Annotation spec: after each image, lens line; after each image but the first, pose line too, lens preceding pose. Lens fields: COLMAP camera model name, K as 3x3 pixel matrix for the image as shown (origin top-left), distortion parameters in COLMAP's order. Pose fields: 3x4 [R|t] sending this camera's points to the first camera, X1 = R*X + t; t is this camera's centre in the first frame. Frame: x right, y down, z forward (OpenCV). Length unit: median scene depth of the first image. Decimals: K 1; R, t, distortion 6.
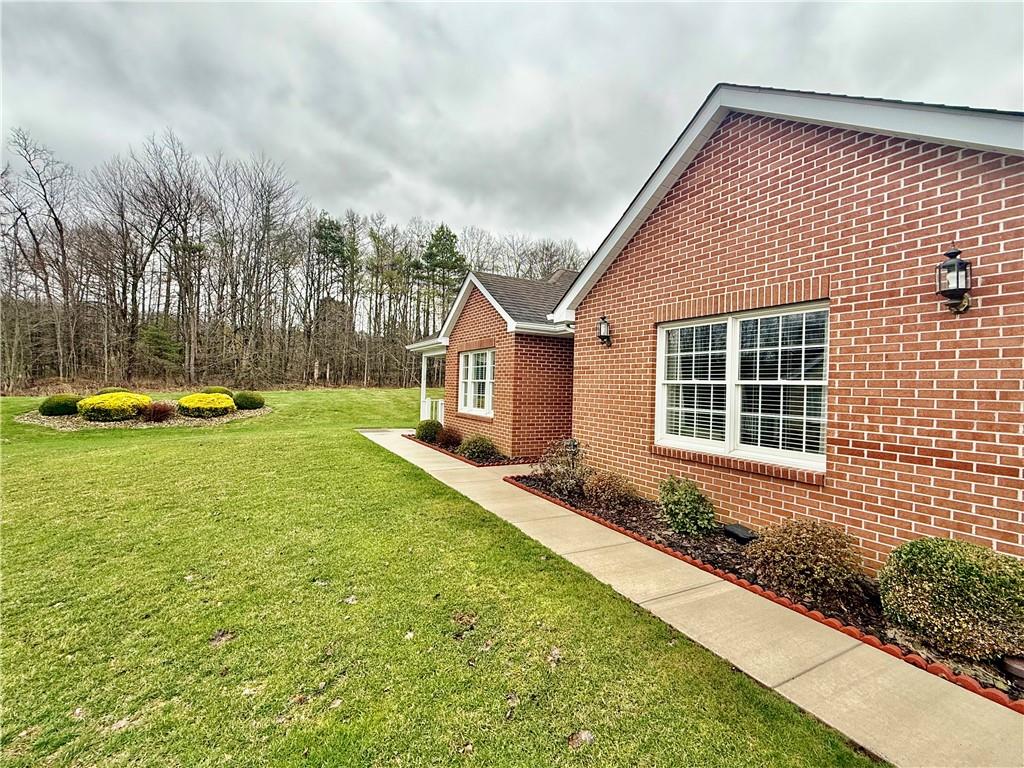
lens RADIAL K [[444.5, 0, 512.0], [0, 444.5, 384.0], [0, 0, 1]] dist [-0.001281, -0.000104]
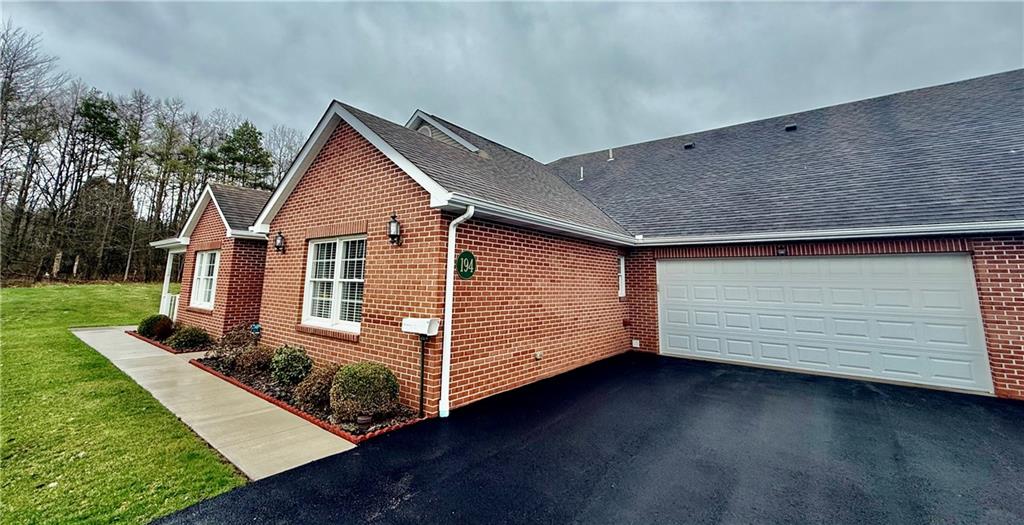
lens RADIAL K [[407.9, 0, 510.8], [0, 407.9, 219.4], [0, 0, 1]] dist [-0.000333, 0.000016]
pose [[0.922848, 0.047764, 0.382190, 0.219992], [0.005453, 0.990561, -0.136963, -0.006736], [-0.385125, 0.128480, 0.913877, -0.254229]]
